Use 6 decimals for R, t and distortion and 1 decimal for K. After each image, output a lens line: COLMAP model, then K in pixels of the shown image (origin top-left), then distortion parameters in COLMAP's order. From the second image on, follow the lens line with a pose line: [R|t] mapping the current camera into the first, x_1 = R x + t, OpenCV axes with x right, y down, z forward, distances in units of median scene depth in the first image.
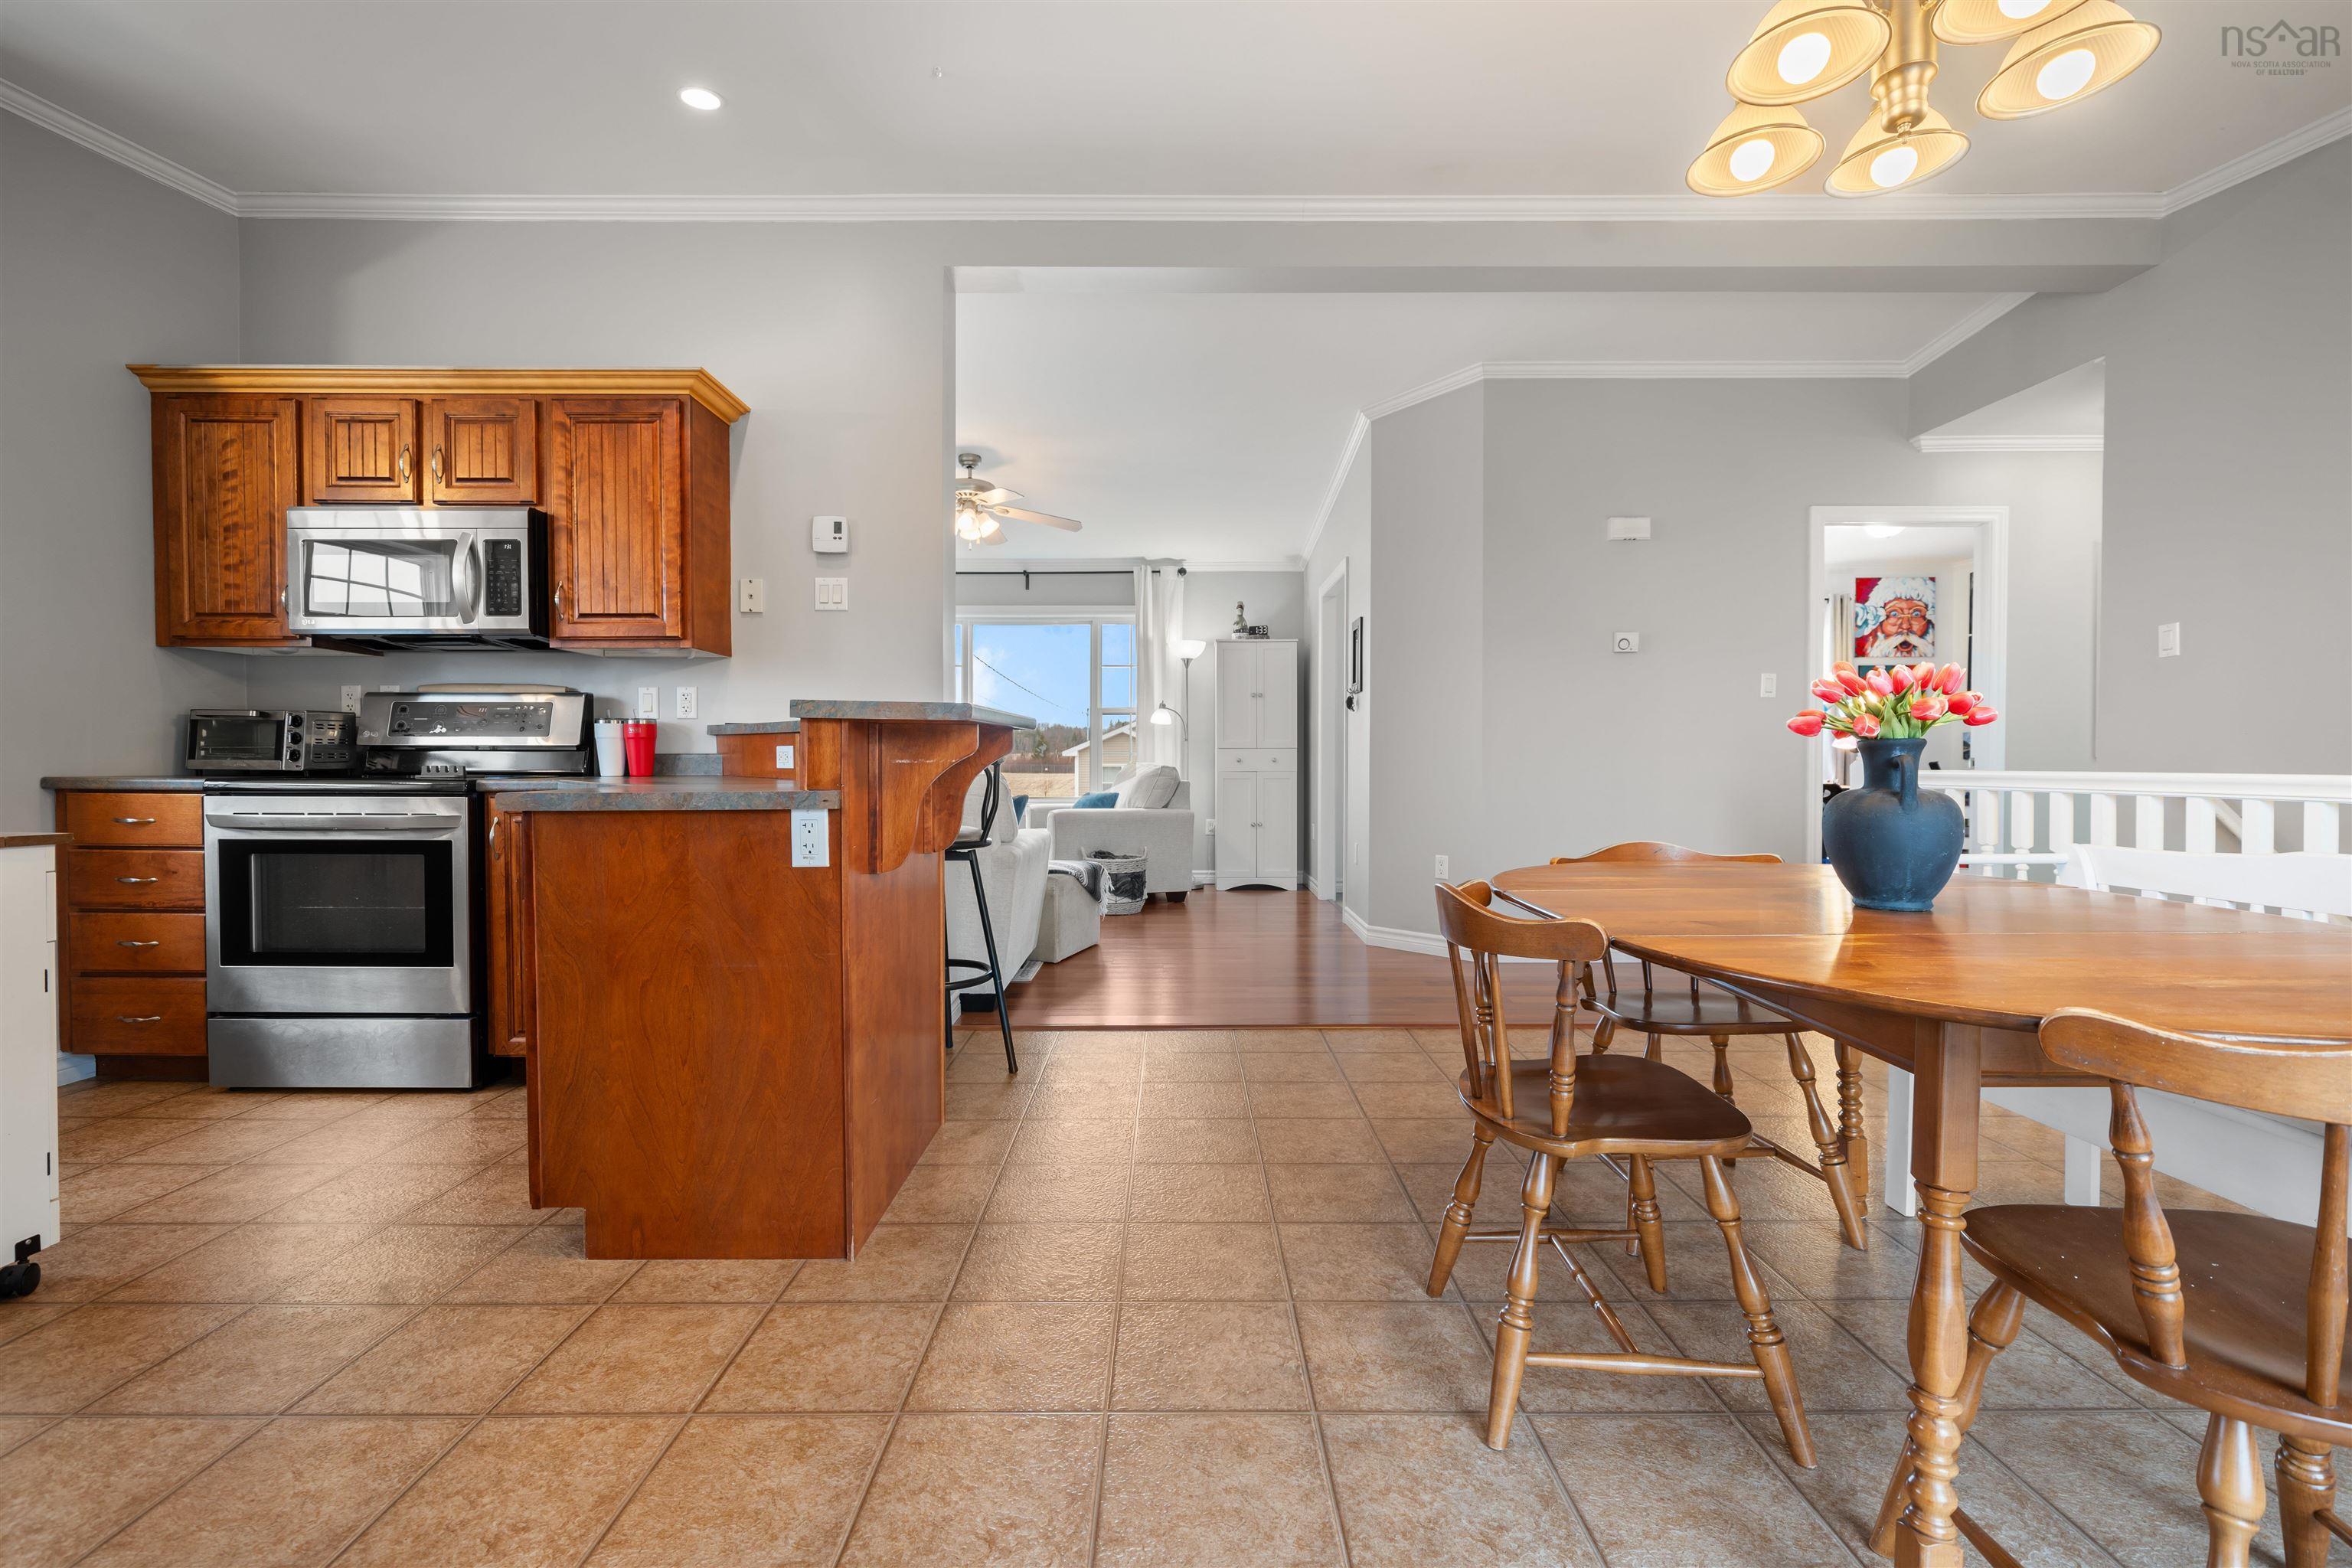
lens RADIAL K [[1014.3, 0, 1170.0], [0, 1014.3, 773.3], [0, 0, 1]] dist [-0.000630, 0.000394]
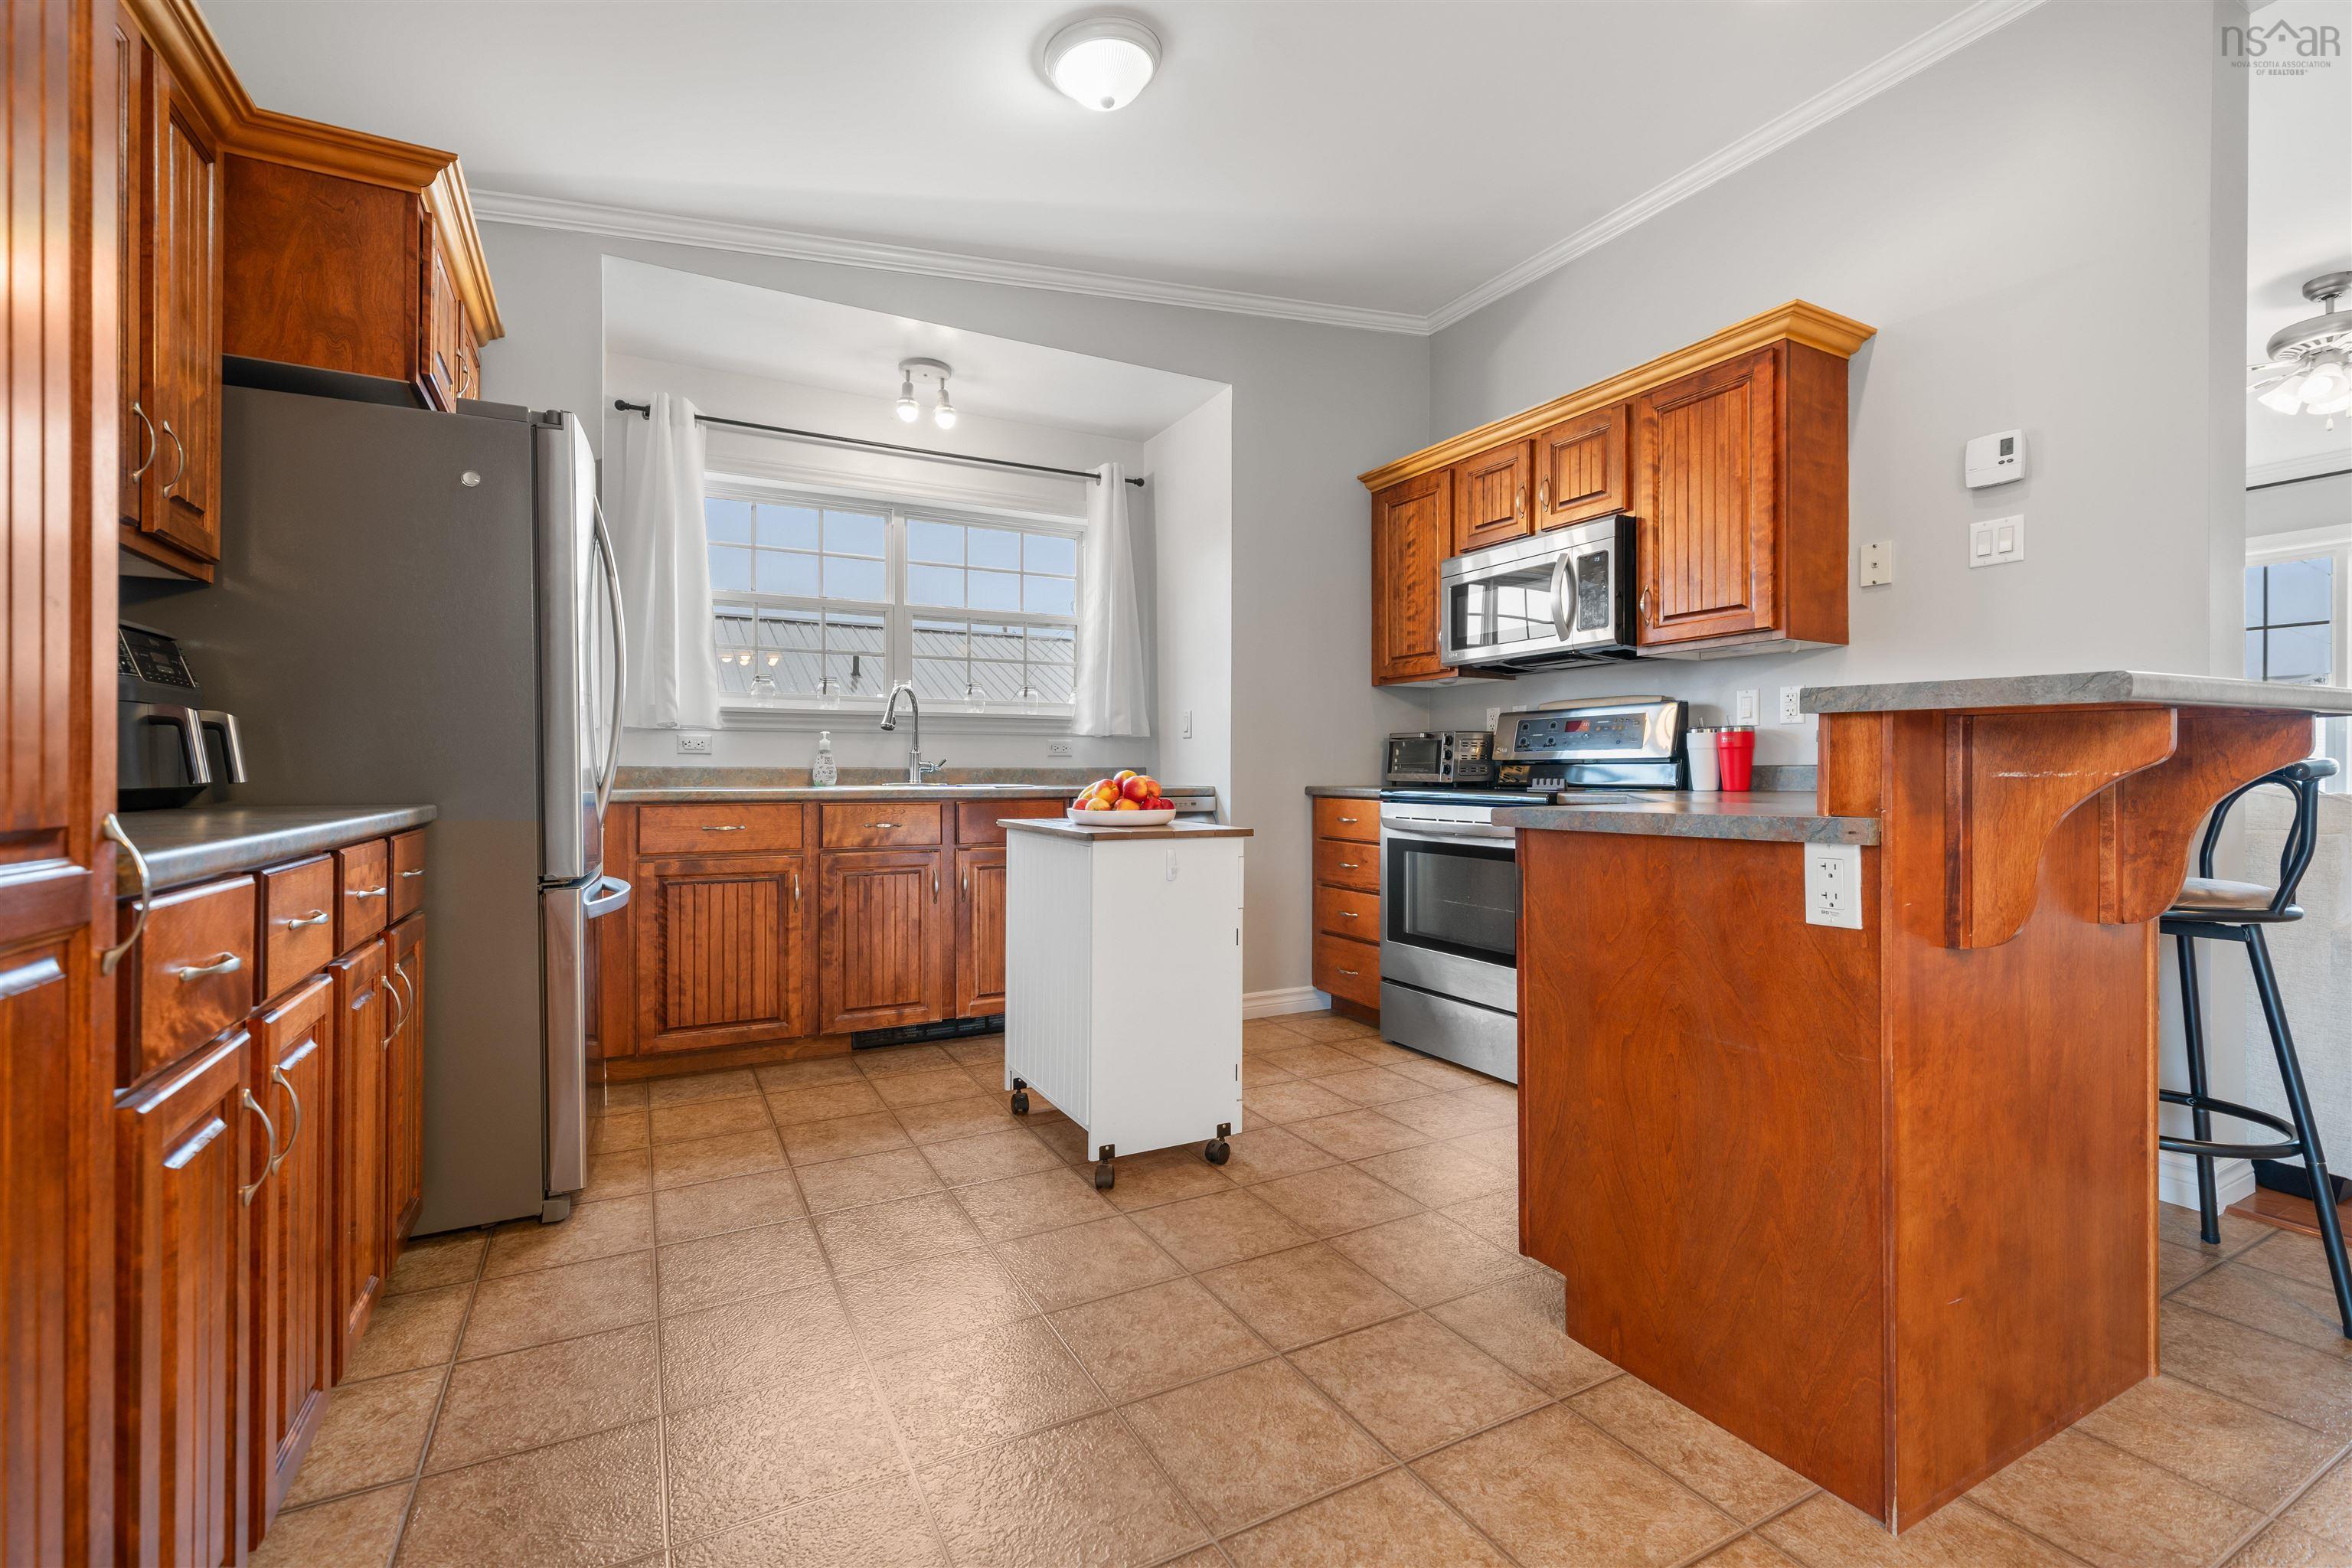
lens RADIAL K [[1014.3, 0, 1170.0], [0, 1014.3, 773.3], [0, 0, 1]] dist [-0.000630, 0.000394]
pose [[0.470241, -0.002147, -0.882536, 0.027789], [-0.008285, 0.999942, -0.006847, -0.002586], [0.882499, 0.010532, 0.470196, 0.160042]]
